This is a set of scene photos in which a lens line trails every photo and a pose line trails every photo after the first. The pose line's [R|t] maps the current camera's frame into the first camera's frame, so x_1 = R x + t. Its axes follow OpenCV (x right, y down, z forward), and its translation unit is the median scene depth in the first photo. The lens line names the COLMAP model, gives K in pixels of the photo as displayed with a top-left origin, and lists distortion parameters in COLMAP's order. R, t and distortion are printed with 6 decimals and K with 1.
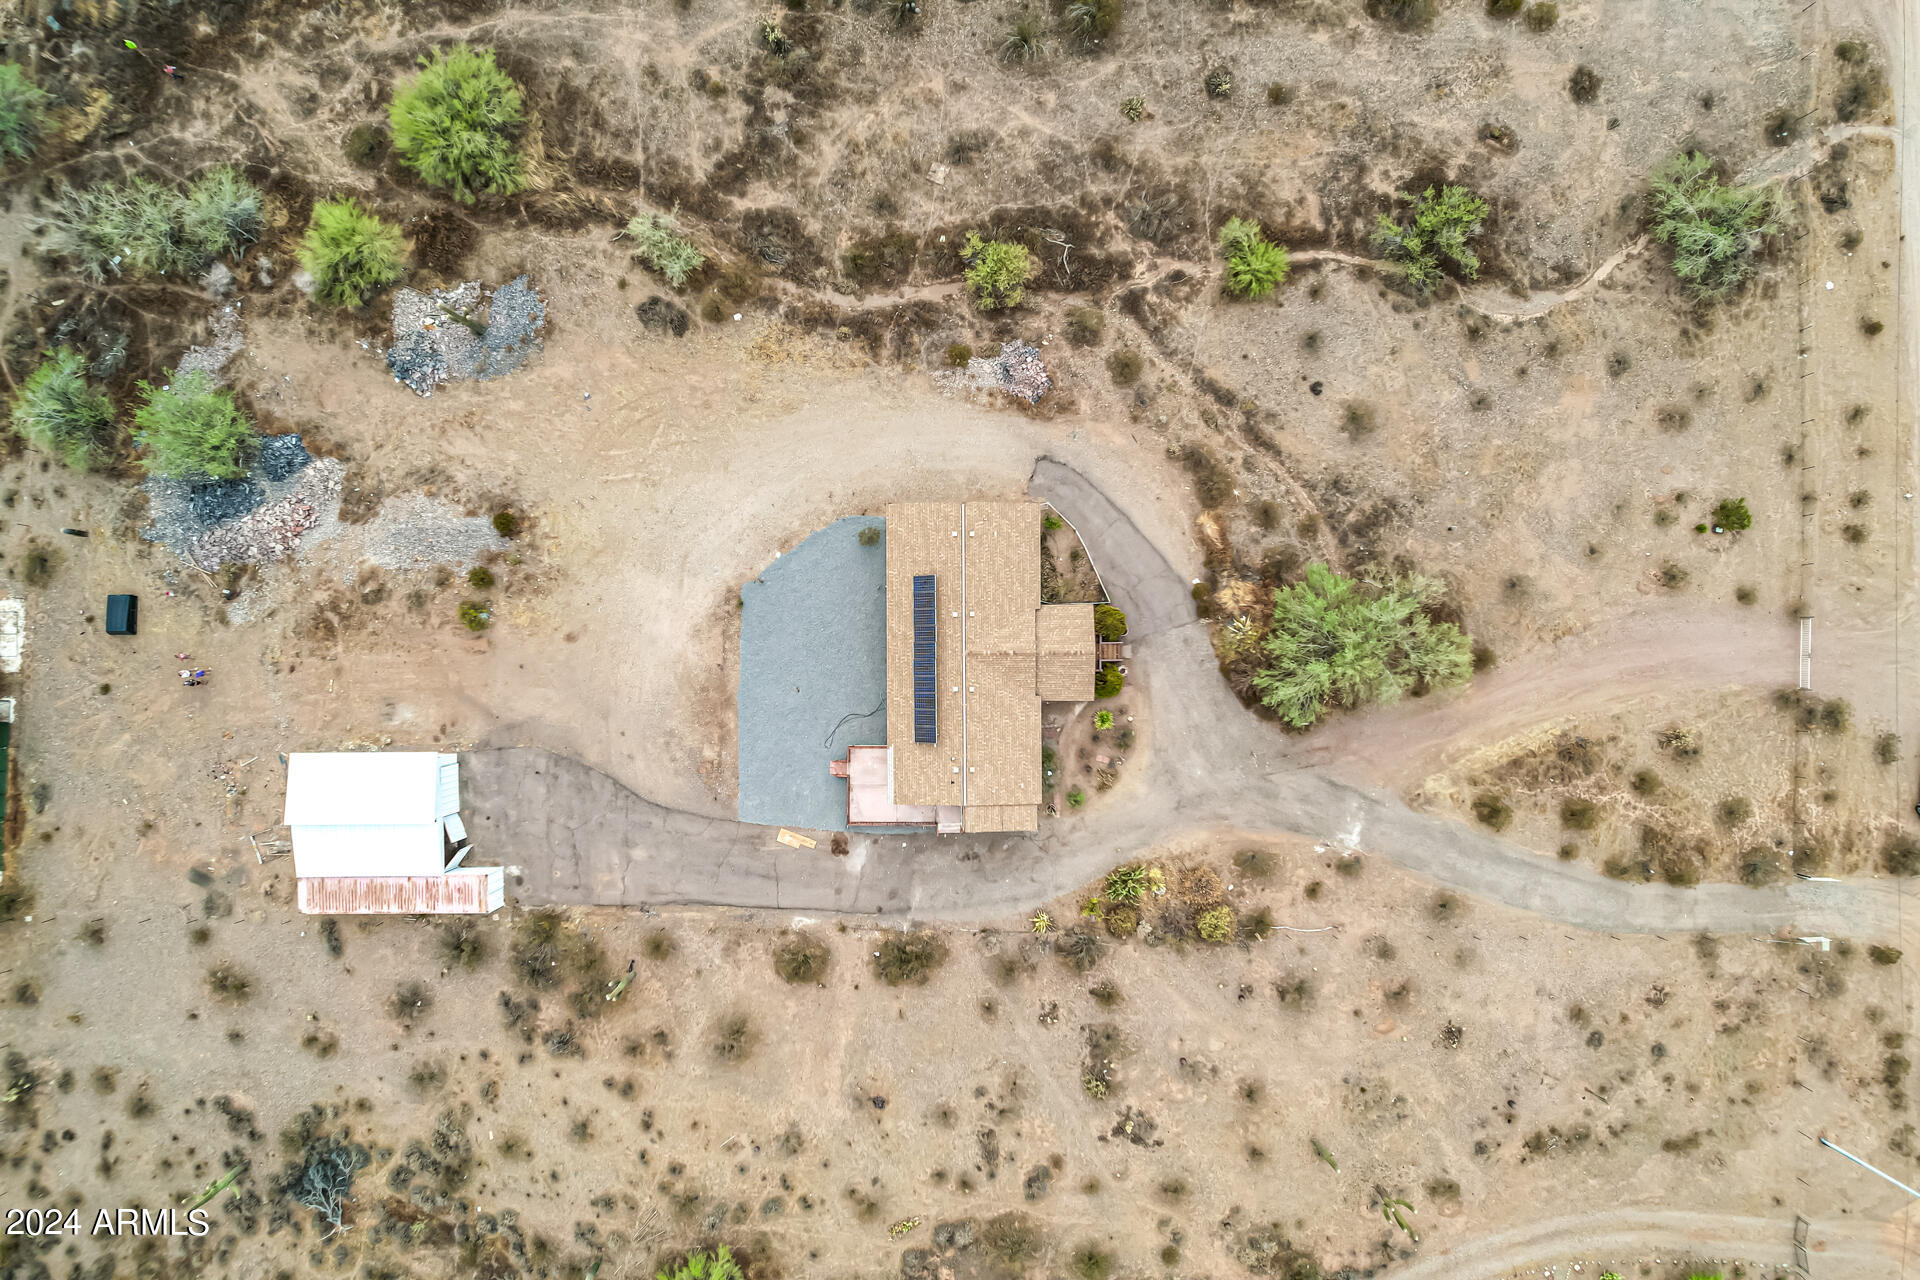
lens RADIAL K [[1215.4, 0, 986.1], [0, 1215.4, 639.6], [0, 0, 1]] dist [-0.074400, 0.066608]
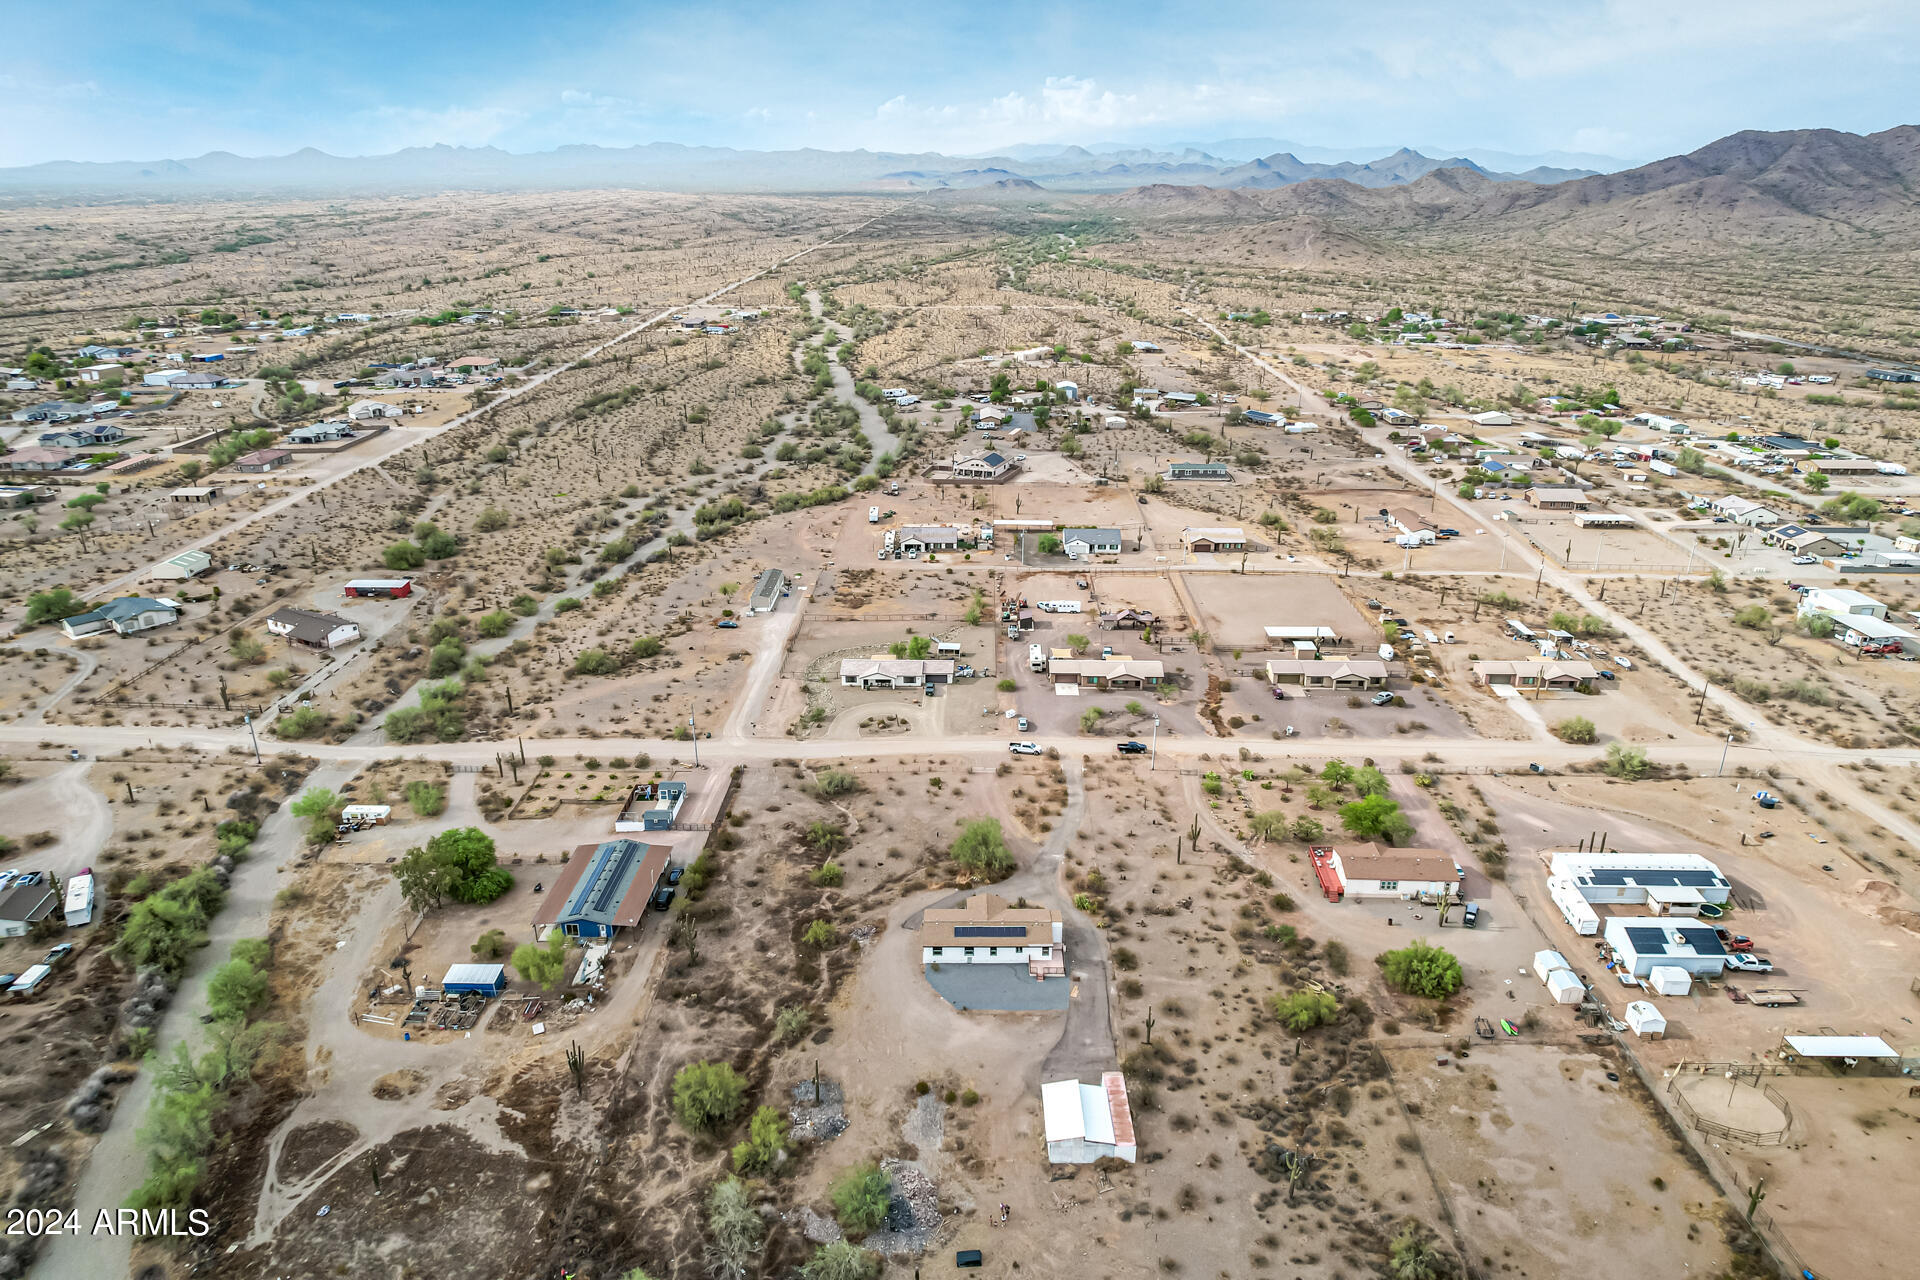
lens RADIAL K [[1229.5, 0, 964.8], [0, 1229.5, 642.7], [0, 0, 1]] dist [-0.064404, 0.056631]
pose [[0.005997, -0.365728, 0.930702, -1.946462], [0.999928, 0.011906, -0.001765, -0.033902], [-0.010435, 0.930646, 0.365773, -0.366827]]
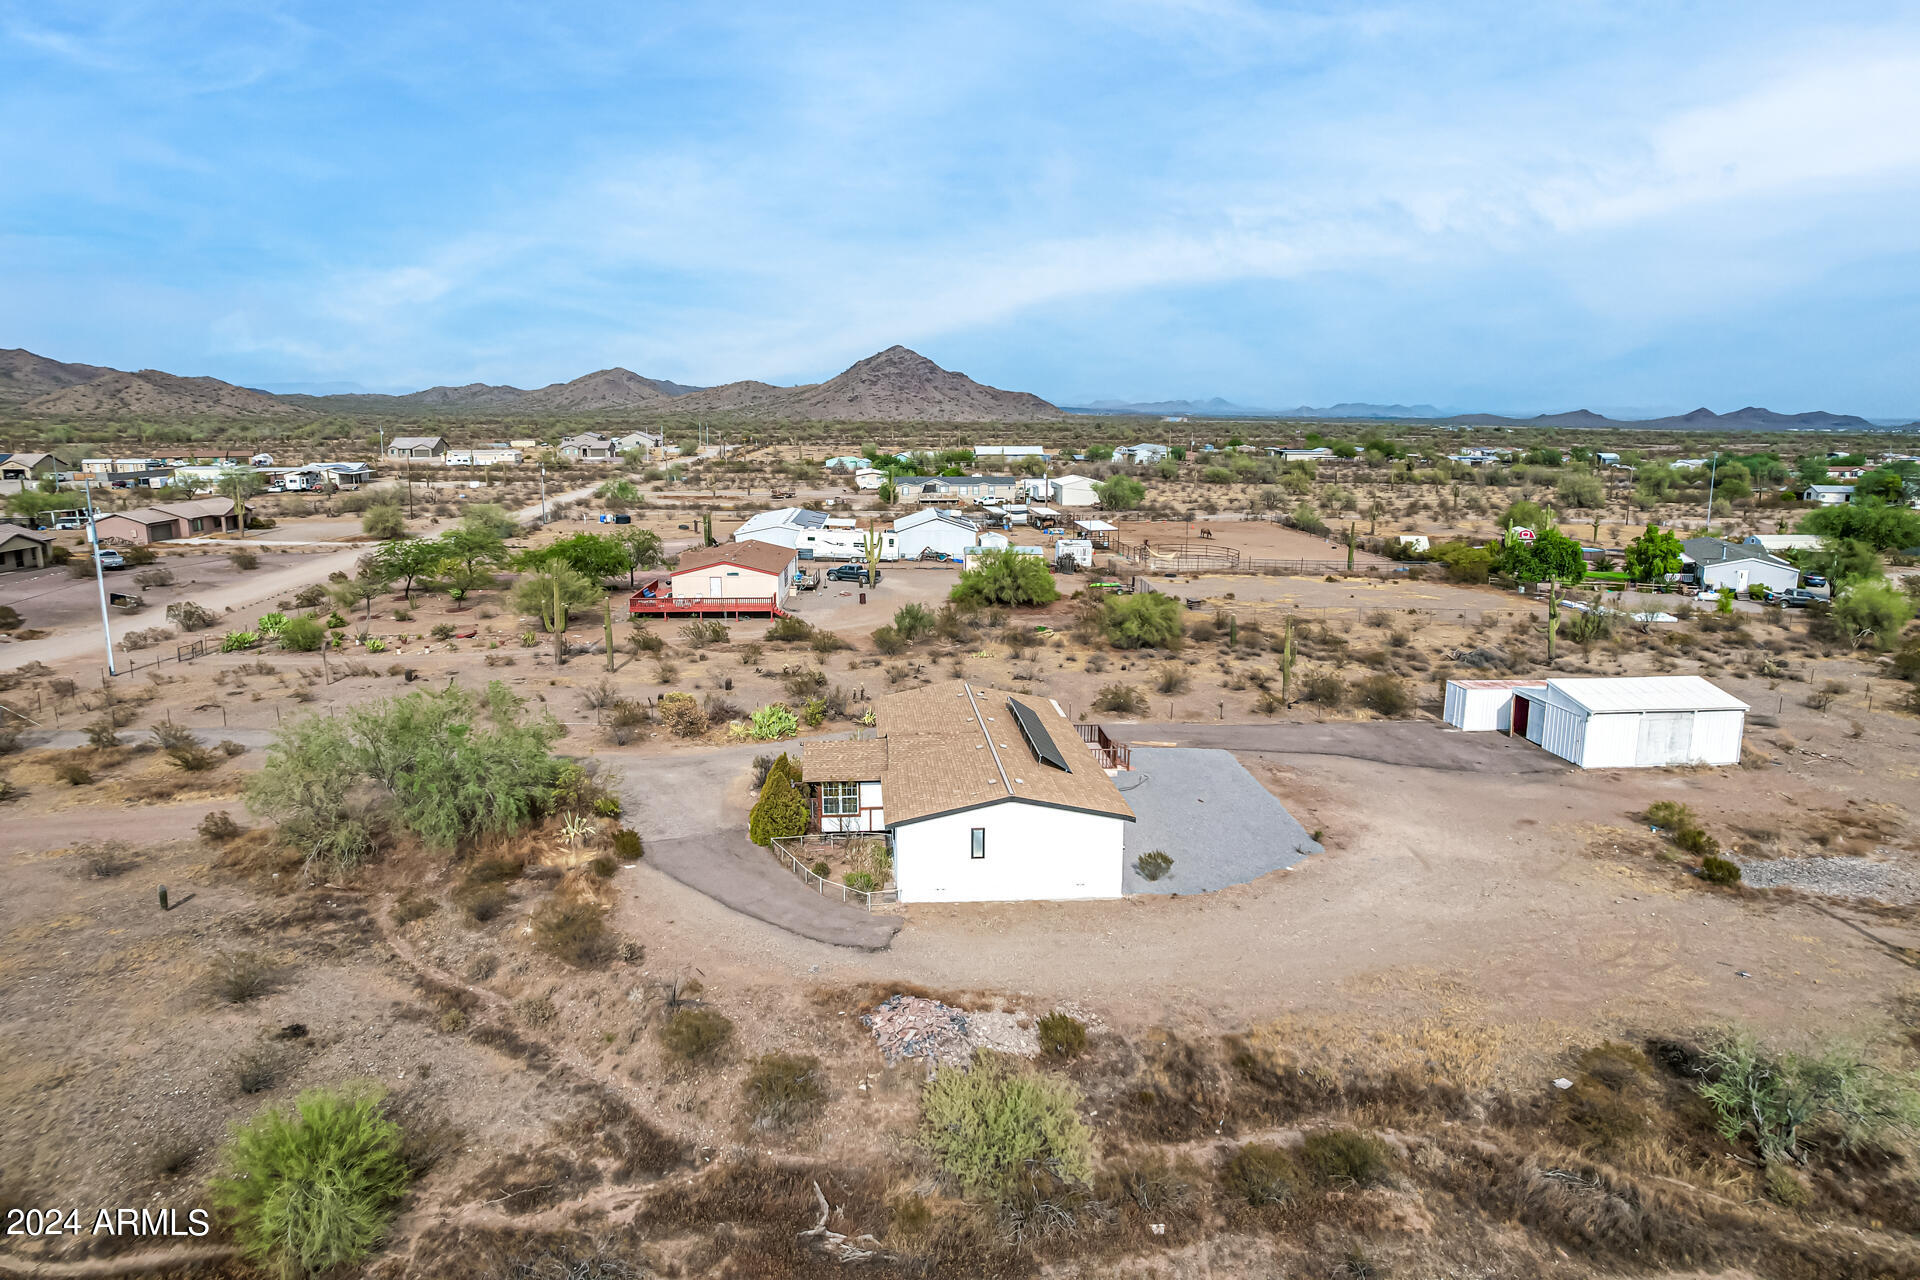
lens RADIAL K [[1229.5, 0, 964.8], [0, 1229.5, 642.7], [0, 0, 1]] dist [-0.064404, 0.056631]
pose [[-0.996186, 0.005160, -0.087106, 0.054834], [-0.086587, -0.182097, 0.979461, -0.668734], [-0.010808, 0.983267, 0.181849, 0.770835]]
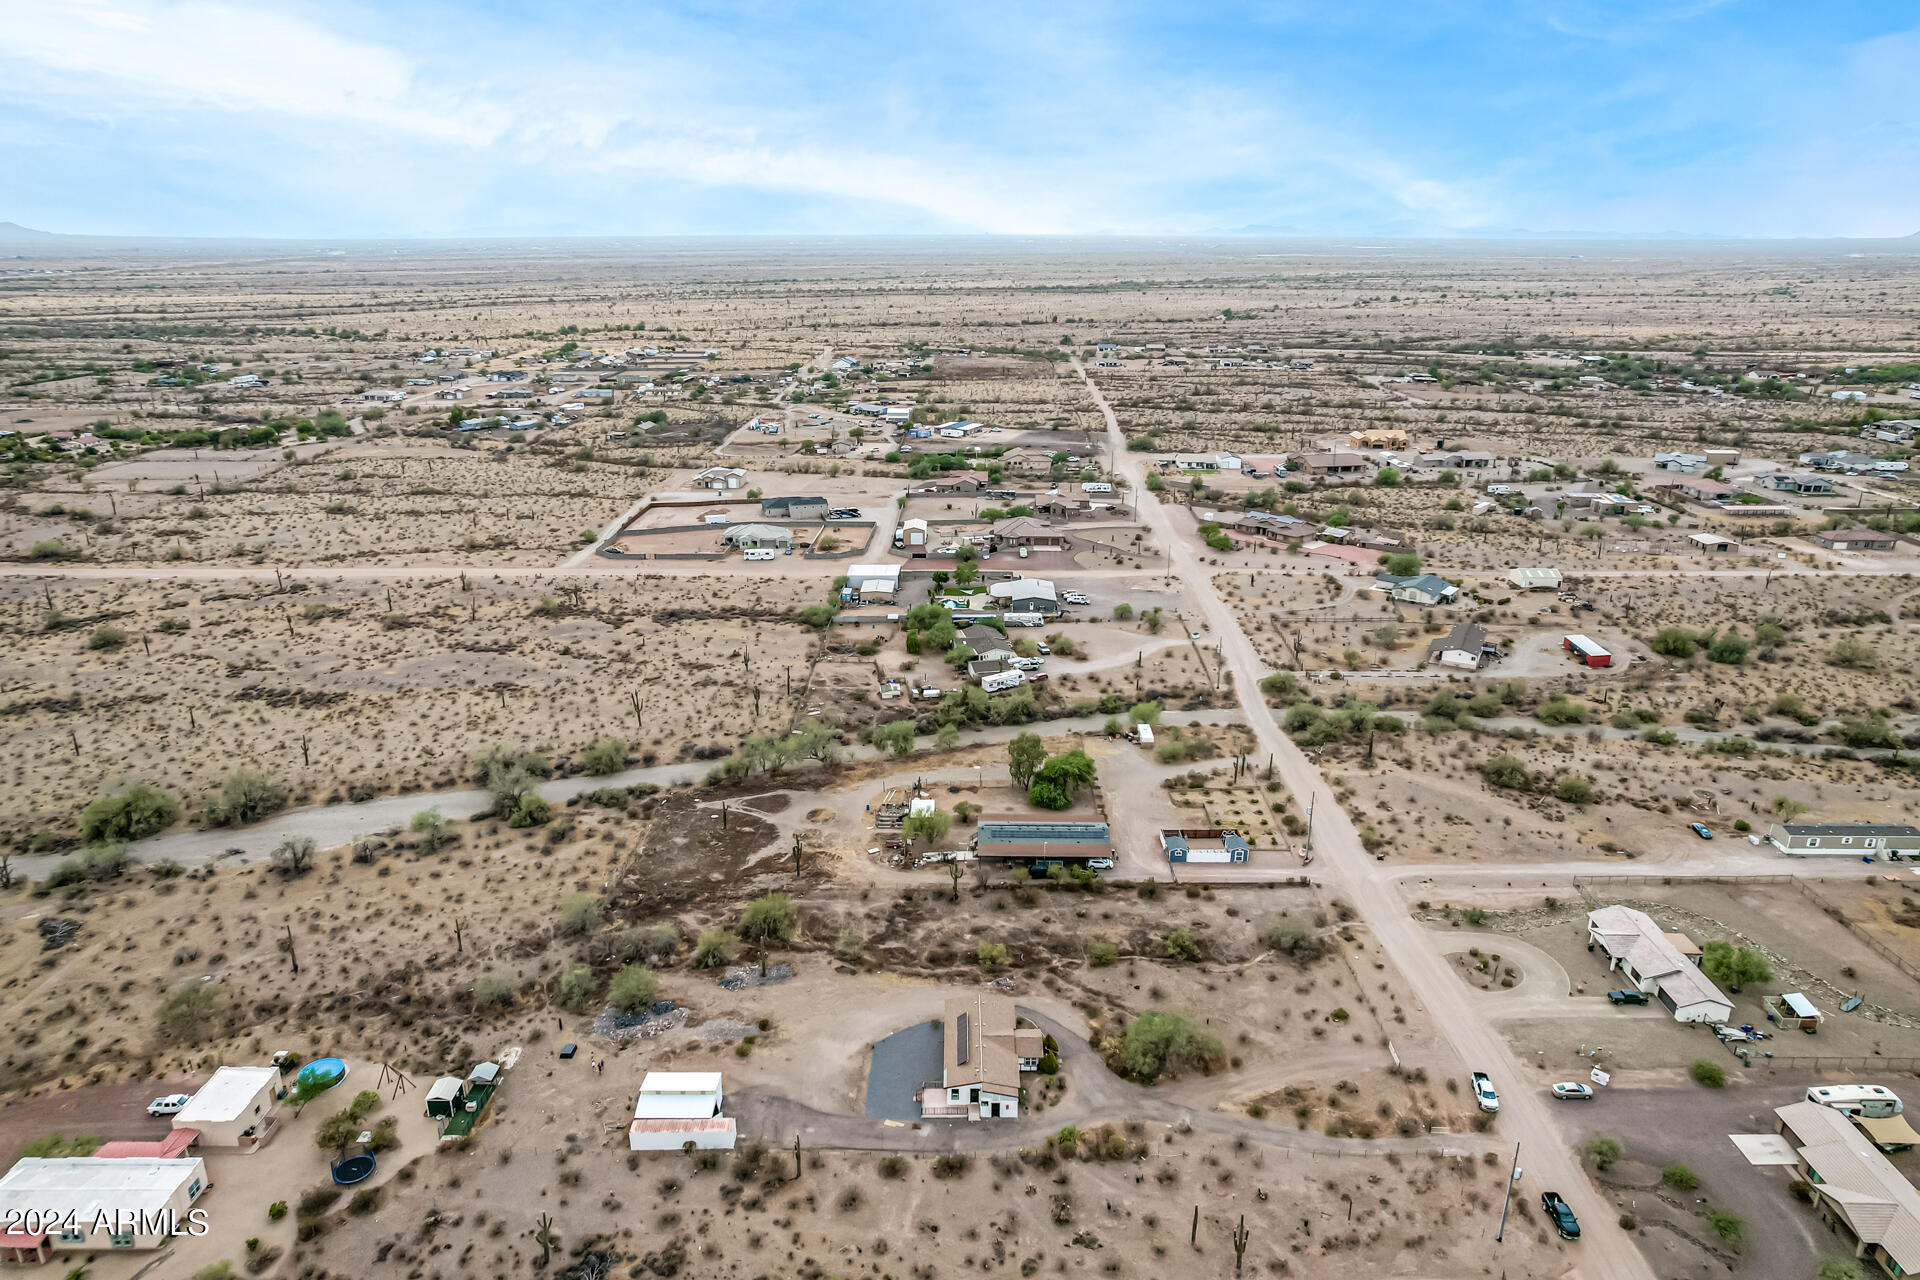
lens RADIAL K [[1229.5, 0, 964.8], [0, 1229.5, 642.7], [0, 0, 1]] dist [-0.064404, 0.056631]
pose [[0.999978, -0.006551, -0.001152, -0.037758], [0.001070, 0.329301, -0.944224, 1.730064], [0.006565, 0.944202, 0.329301, -0.349565]]
